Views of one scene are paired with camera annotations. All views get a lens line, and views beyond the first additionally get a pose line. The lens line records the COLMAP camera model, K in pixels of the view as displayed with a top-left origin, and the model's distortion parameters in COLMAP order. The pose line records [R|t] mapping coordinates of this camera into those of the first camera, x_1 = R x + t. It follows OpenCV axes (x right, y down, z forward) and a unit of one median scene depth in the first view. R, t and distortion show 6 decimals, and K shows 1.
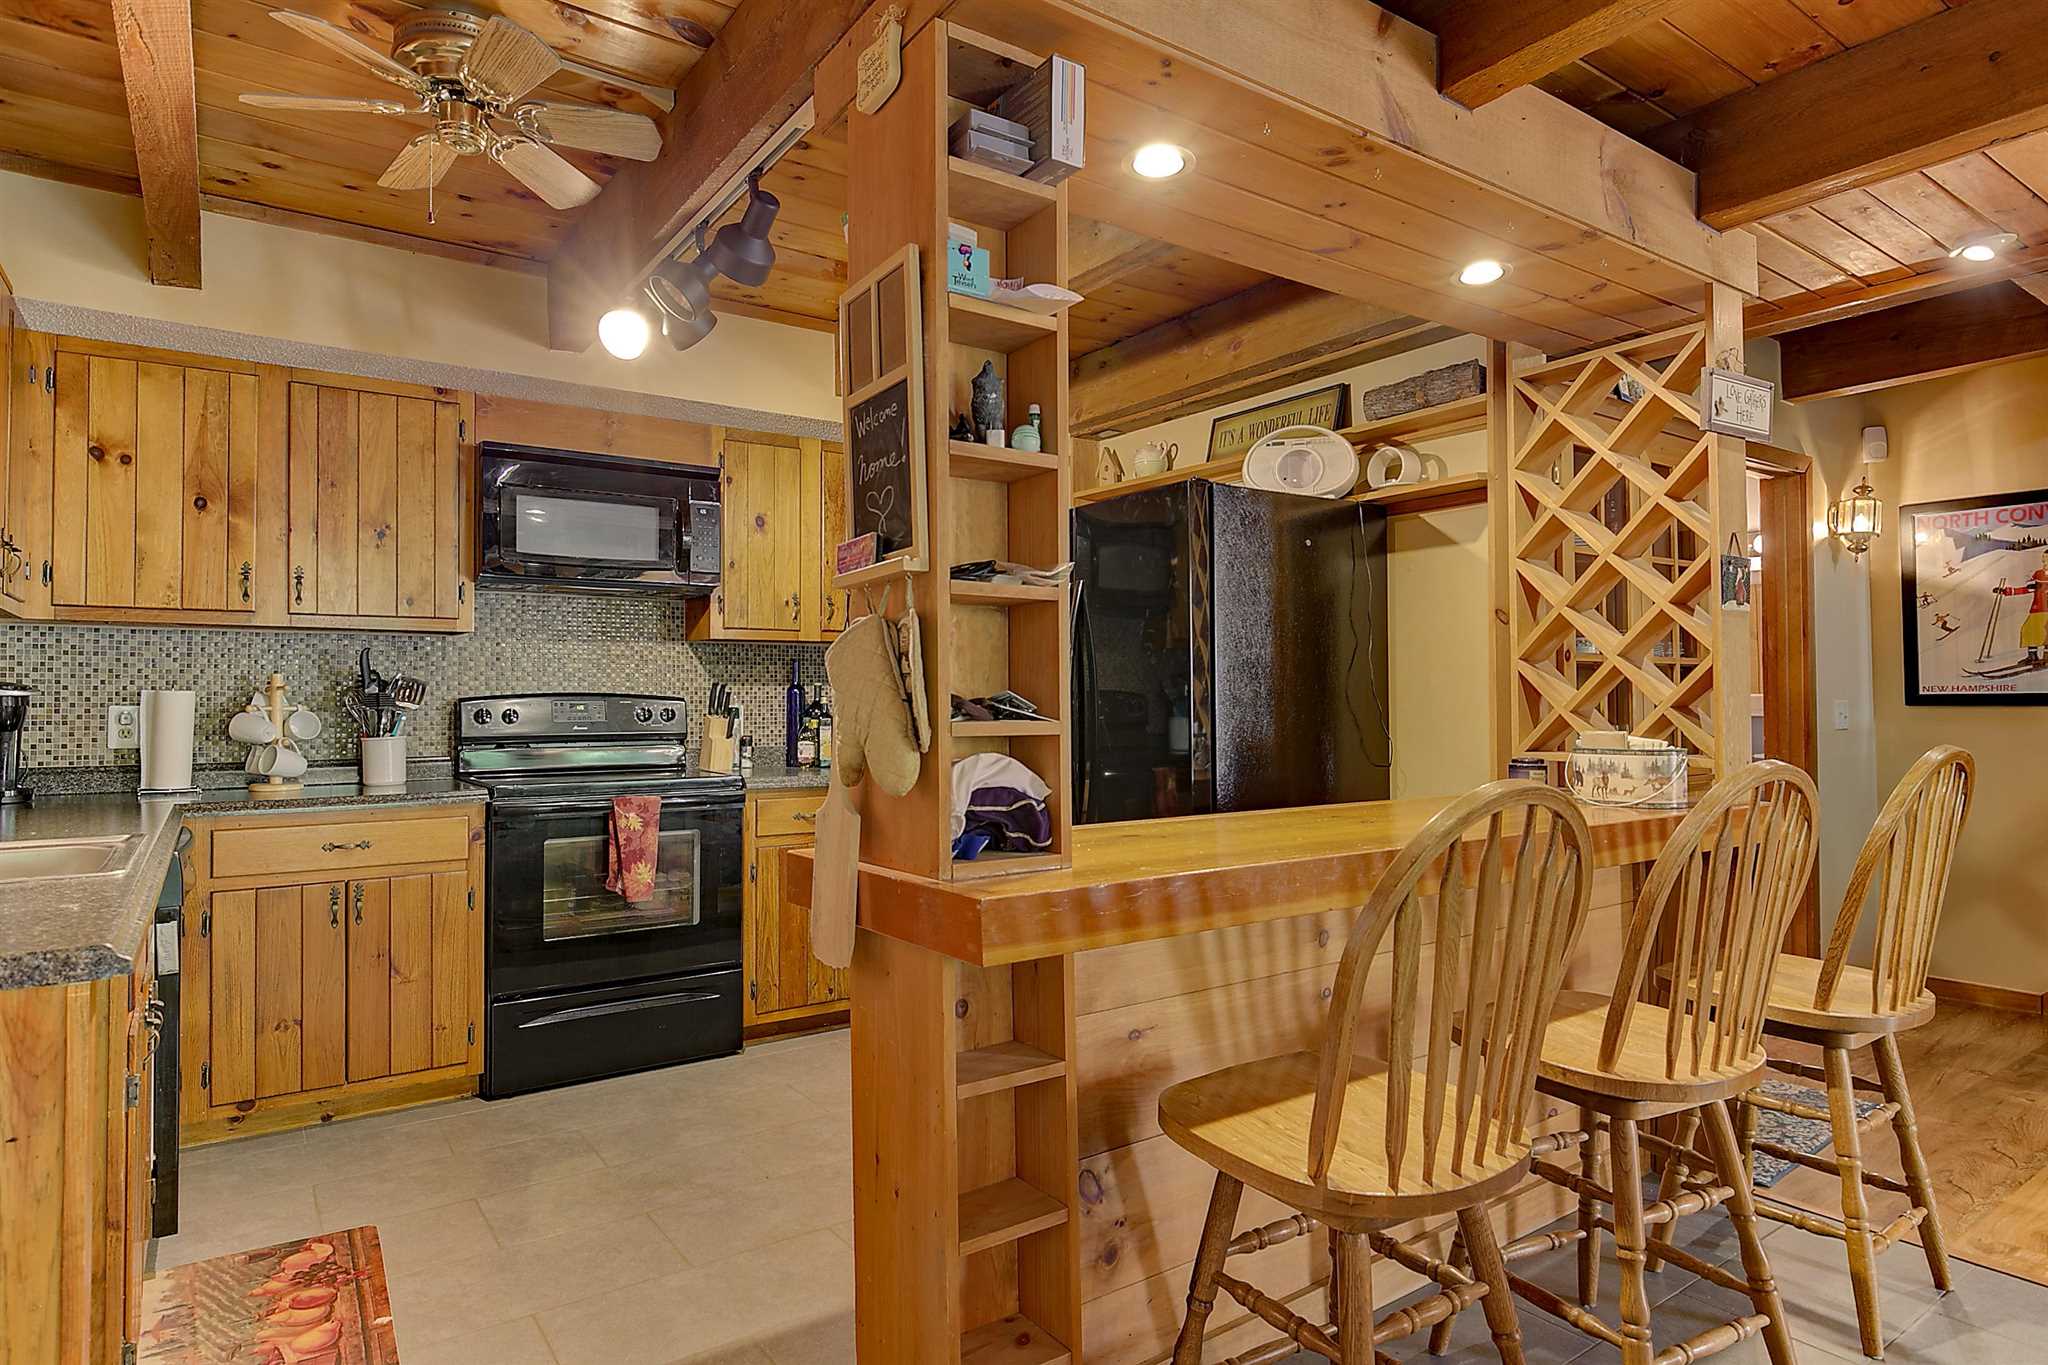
lens RADIAL K [[1155.0, 0, 977.4], [0, 1155.0, 665.9], [0, 0, 1]] dist [-0.000790, 0.000485]
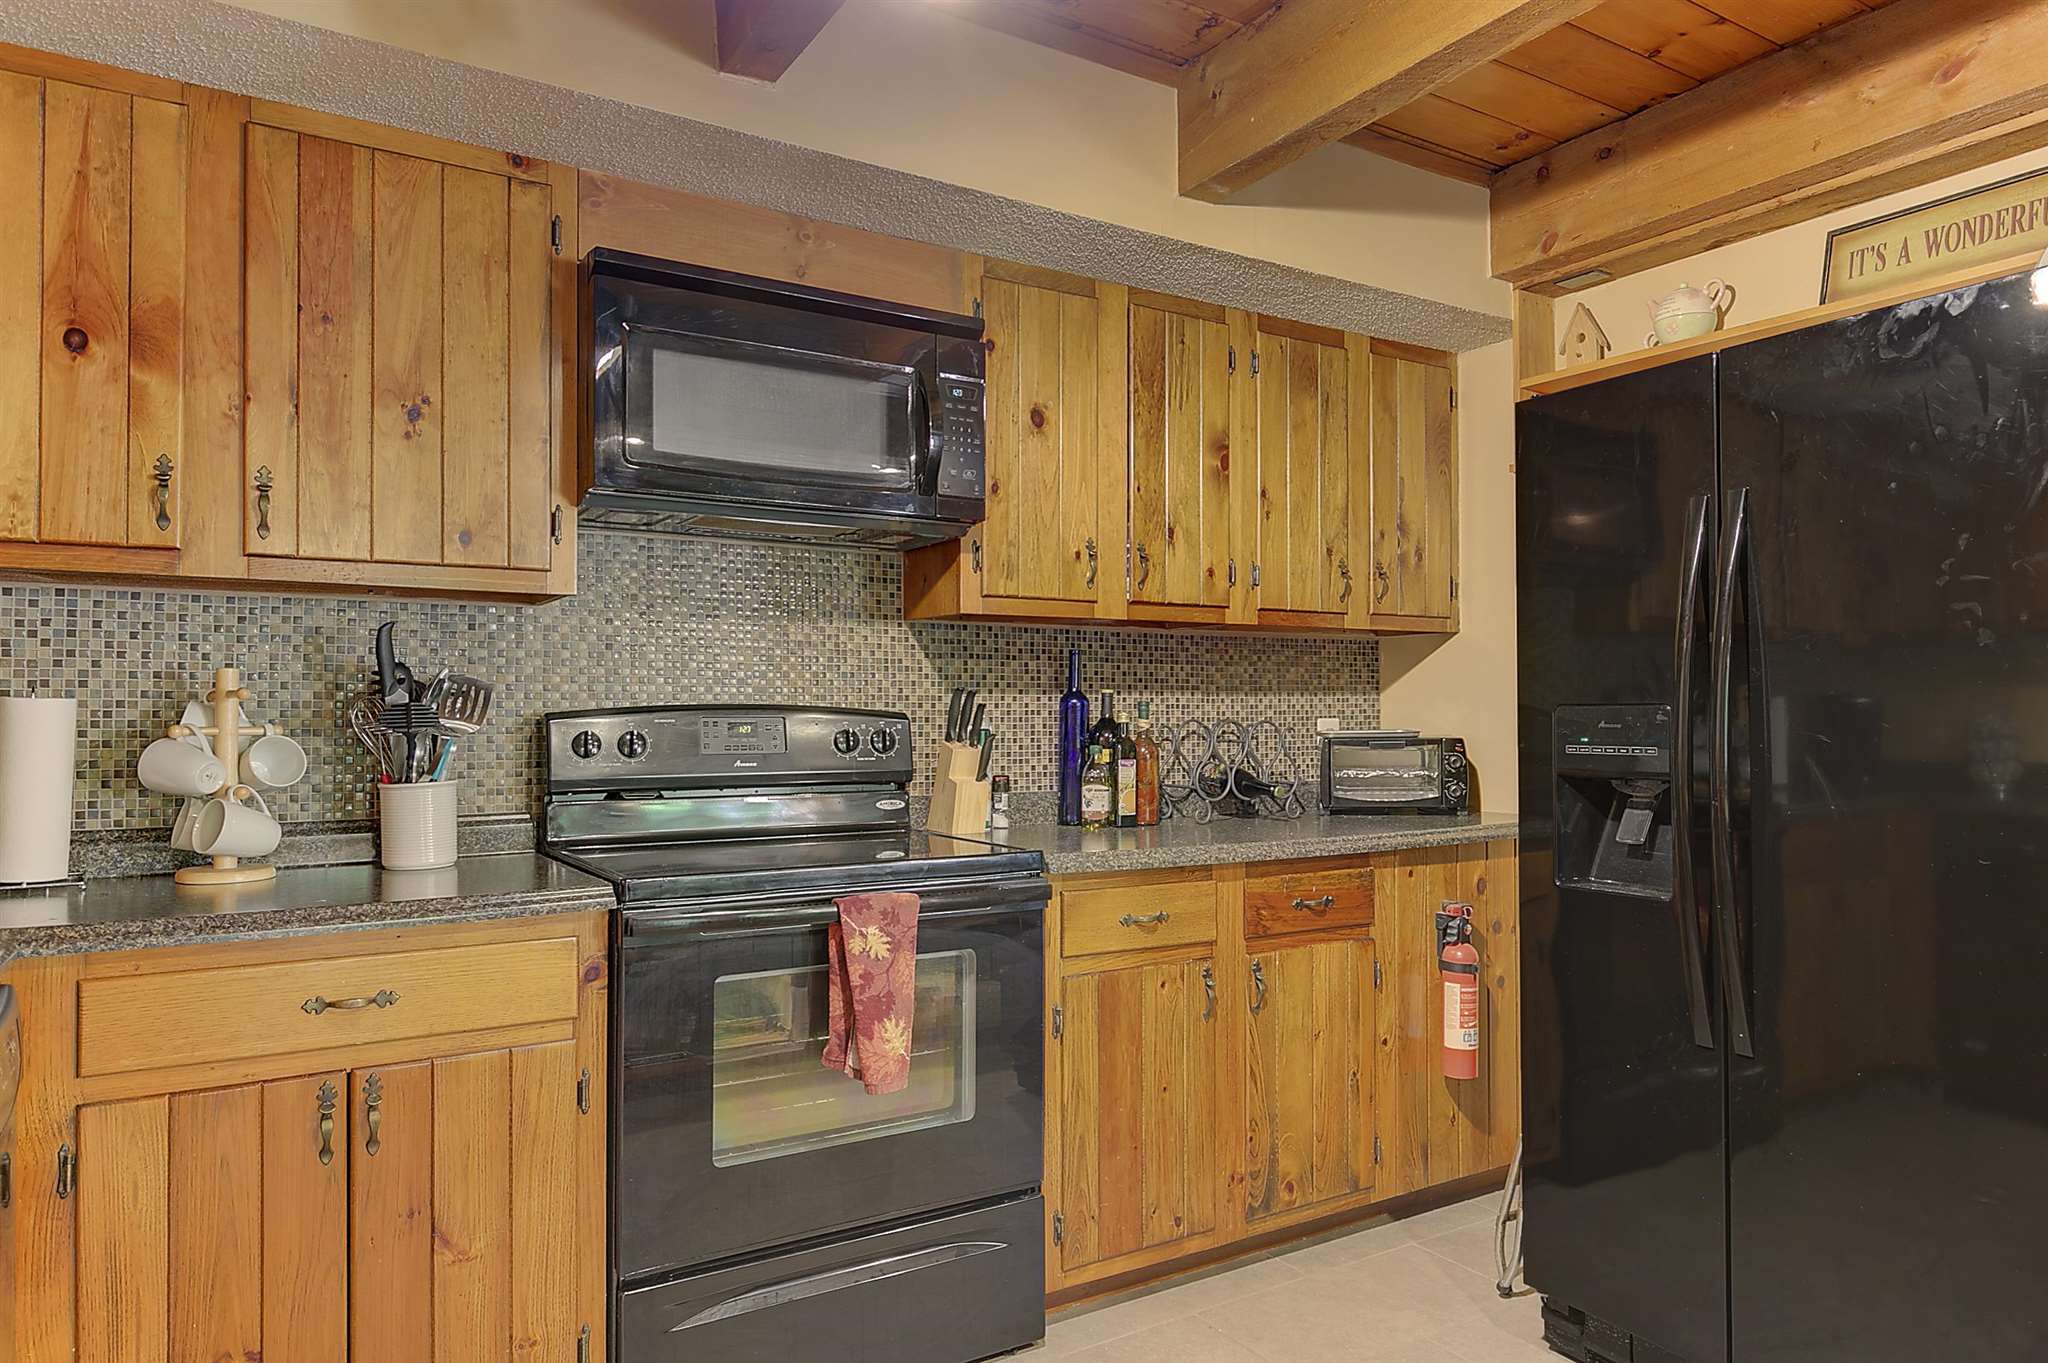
lens RADIAL K [[1311.4, 0, 1024.0], [0, 1311.4, 681.5], [0, 0, 1]] dist [0.006020, -0.002669]
pose [[0.999363, 0.000996, -0.035669, -0.200368], [-0.000898, 0.999996, 0.002787, 0.010882], [0.035671, -0.002753, 0.999360, 0.379329]]
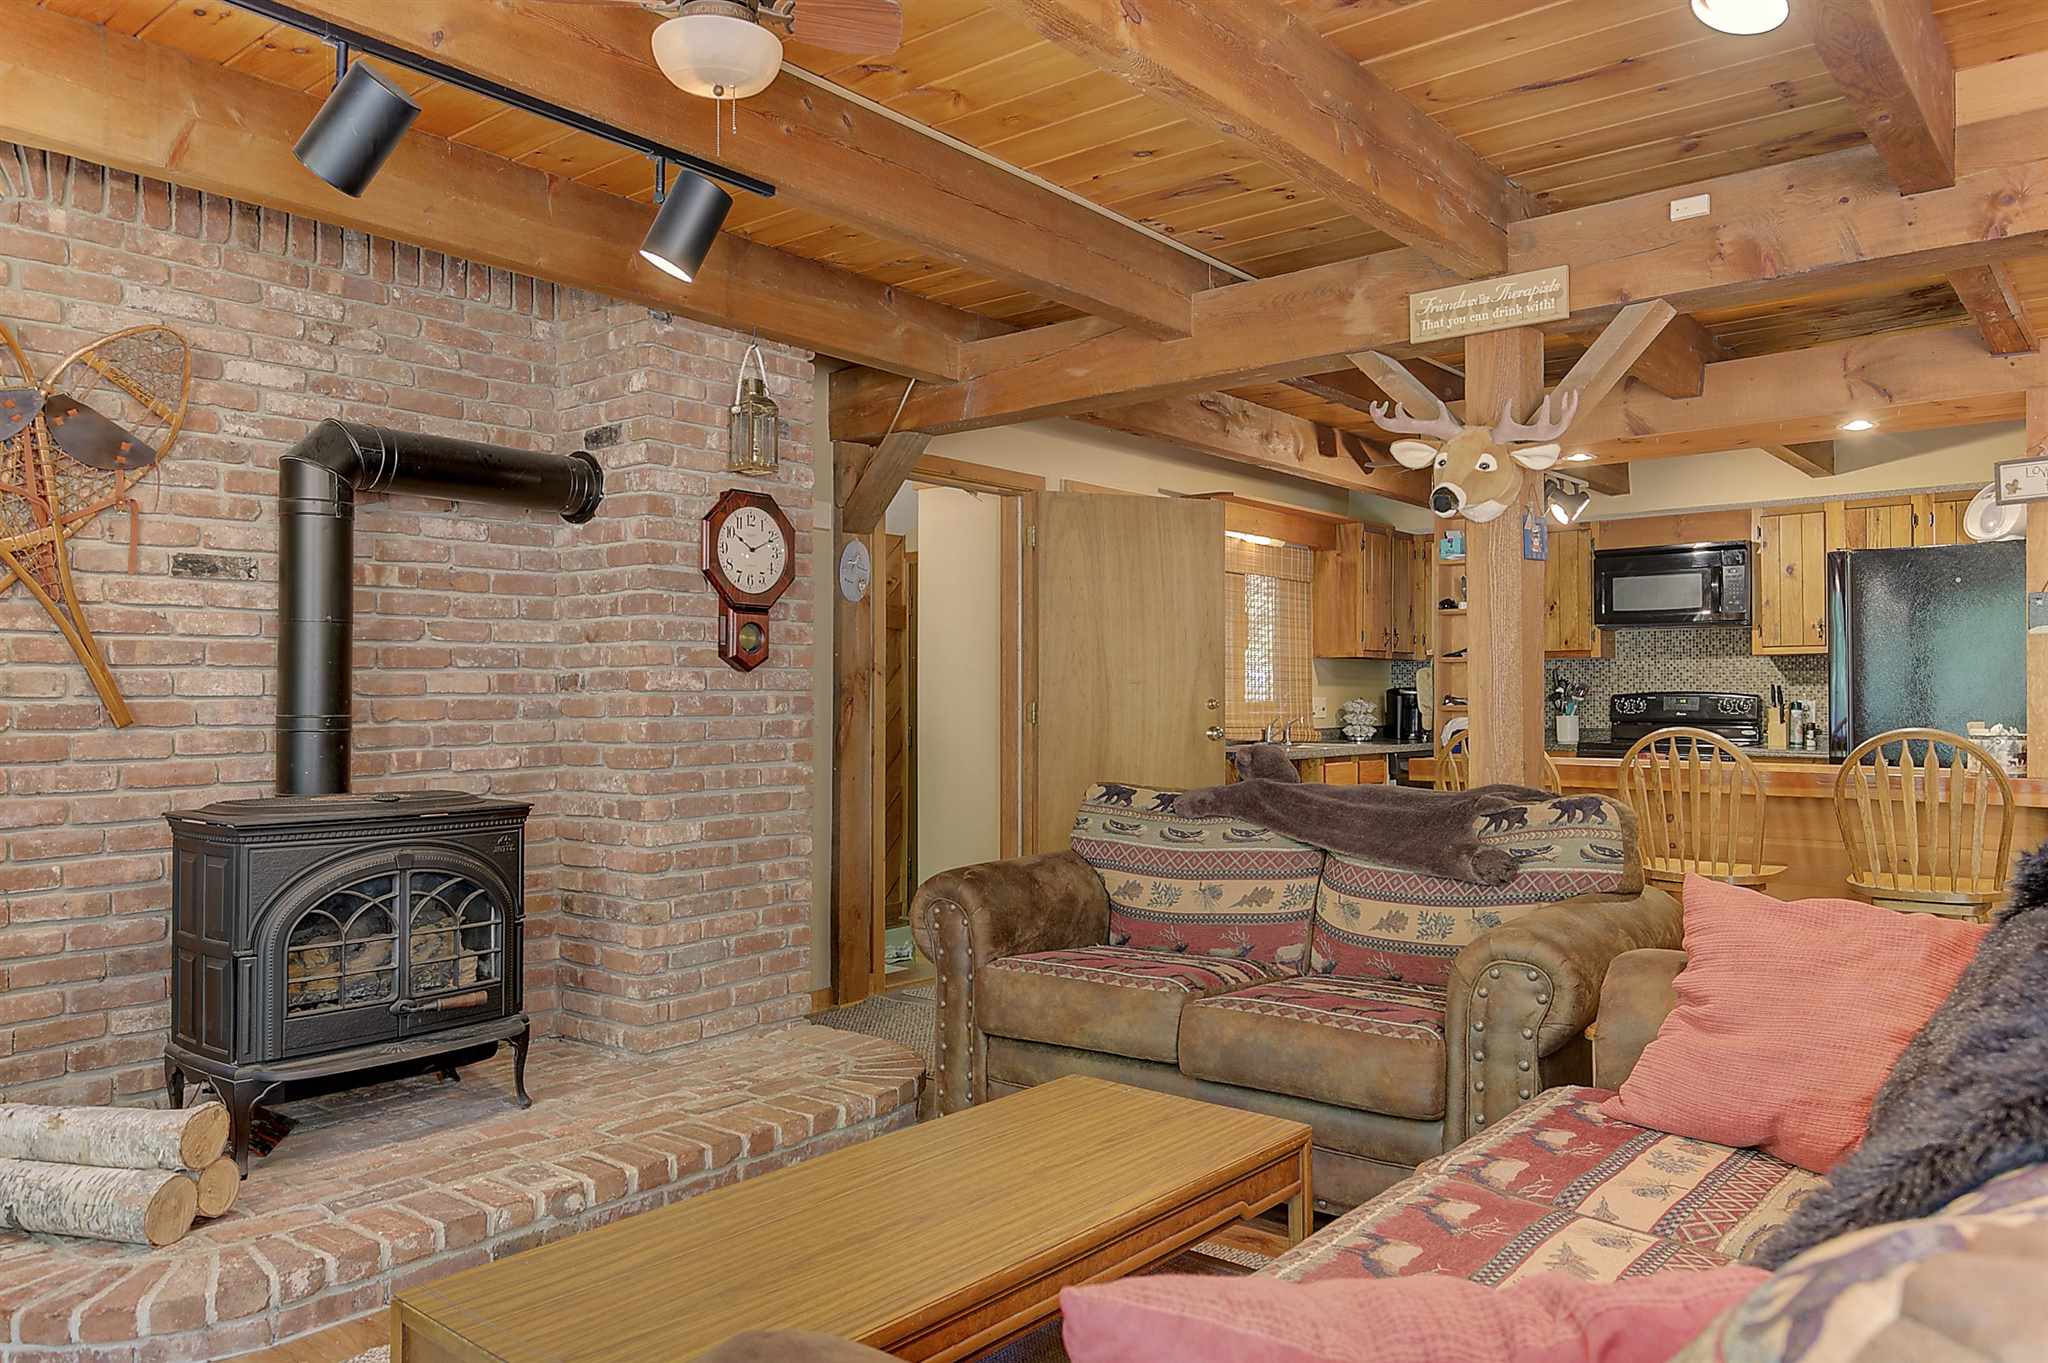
lens RADIAL K [[1417.9, 0, 1024.0], [0, 1417.9, 681.5], [0, 0, 1]] dist [0.000702, -0.001502]
pose [[0.278194, -0.010965, -0.960462, 1.452728], [0.023969, 0.999703, -0.004470, -0.002396], [0.960226, -0.021778, 0.278374, -0.477404]]
